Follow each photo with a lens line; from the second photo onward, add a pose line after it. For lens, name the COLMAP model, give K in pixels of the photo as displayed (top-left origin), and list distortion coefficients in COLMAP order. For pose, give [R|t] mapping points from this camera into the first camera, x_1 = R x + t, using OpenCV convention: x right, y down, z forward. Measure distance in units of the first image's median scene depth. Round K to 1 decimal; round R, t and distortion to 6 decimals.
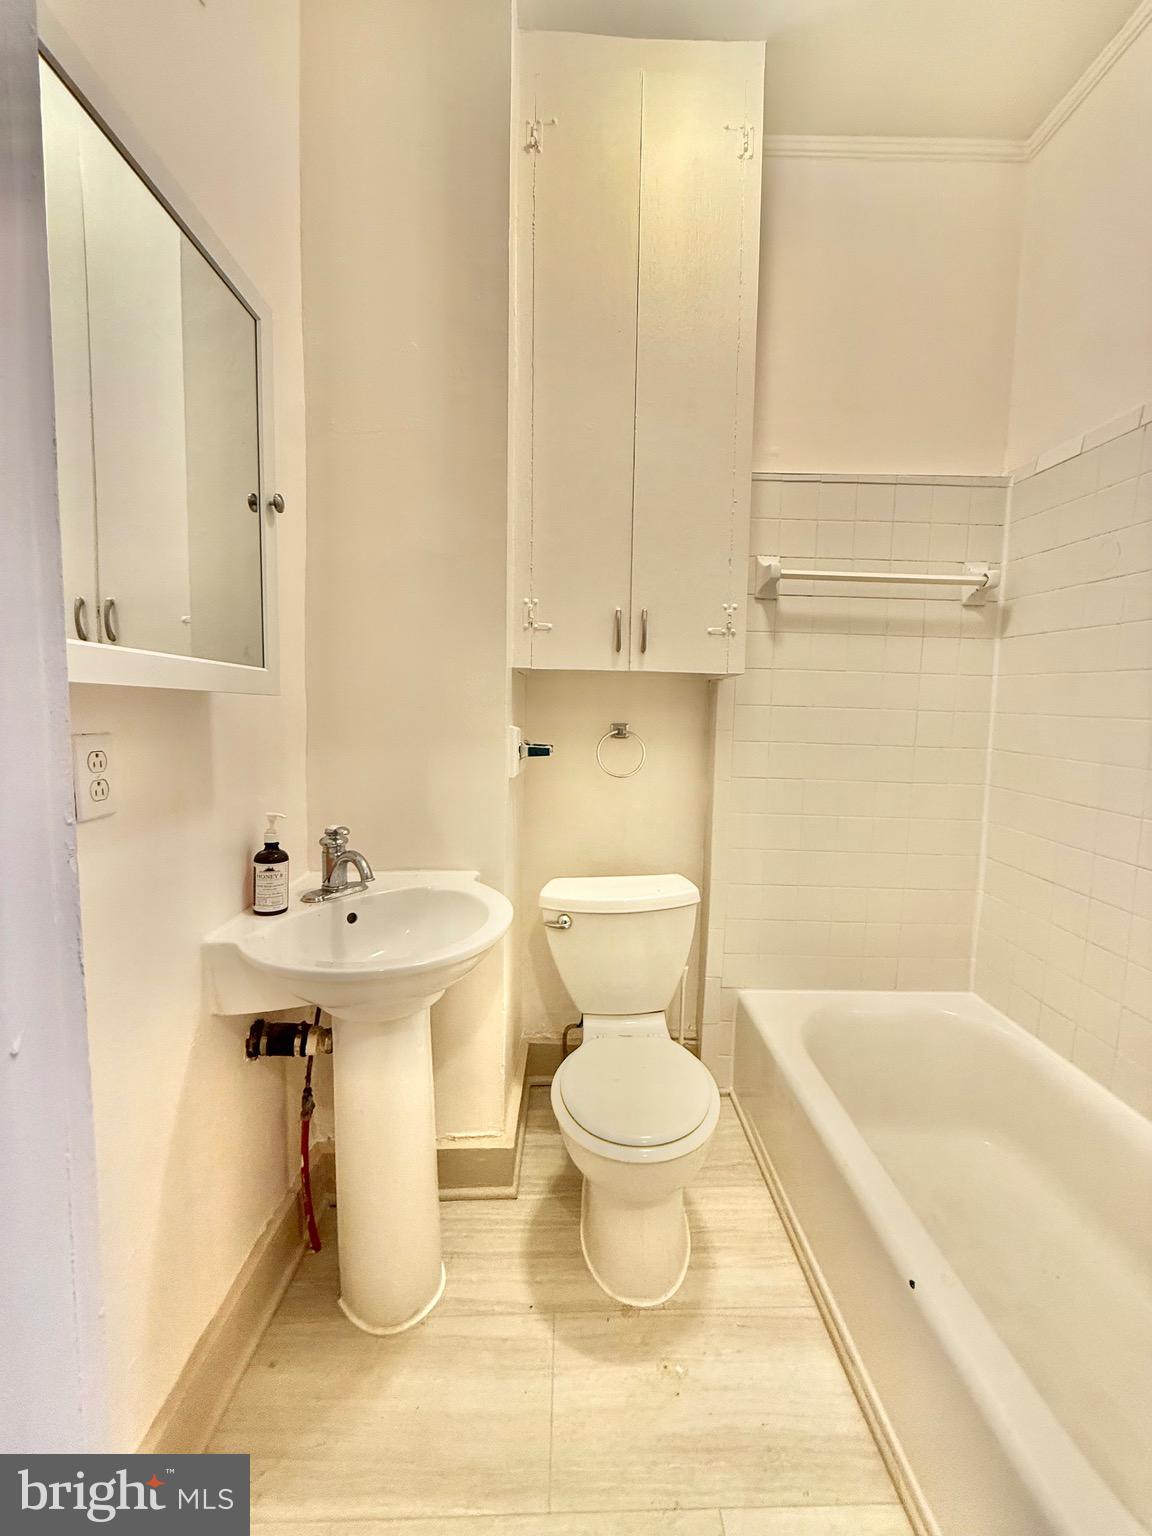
lens RADIAL K [[610.4, 0, 575.3], [0, 610.4, 763.5], [0, 0, 1]] dist [-0.000880, 0.000421]
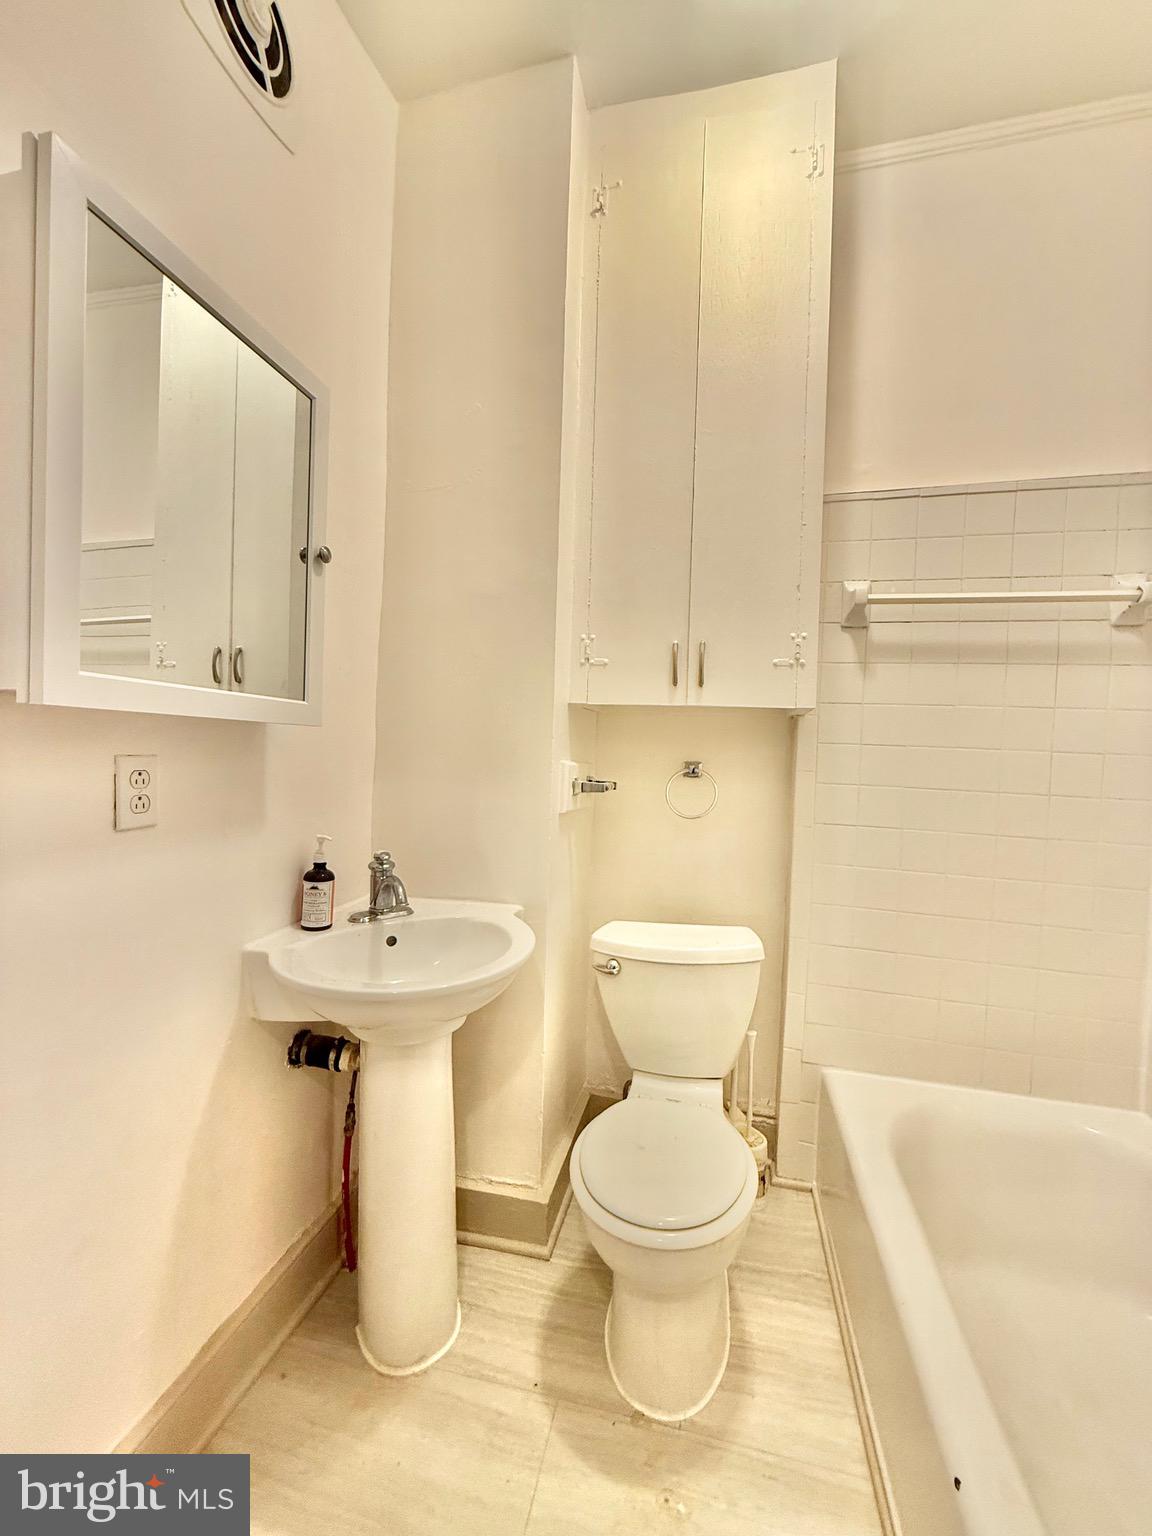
lens RADIAL K [[610.4, 0, 575.3], [0, 610.4, 763.5], [0, 0, 1]] dist [-0.000880, 0.000421]
pose [[0.968608, 0.017898, -0.247949, 0.175941], [-0.035258, 0.997213, -0.065750, 0.008093], [0.246081, 0.072428, 0.966539, 0.046226]]
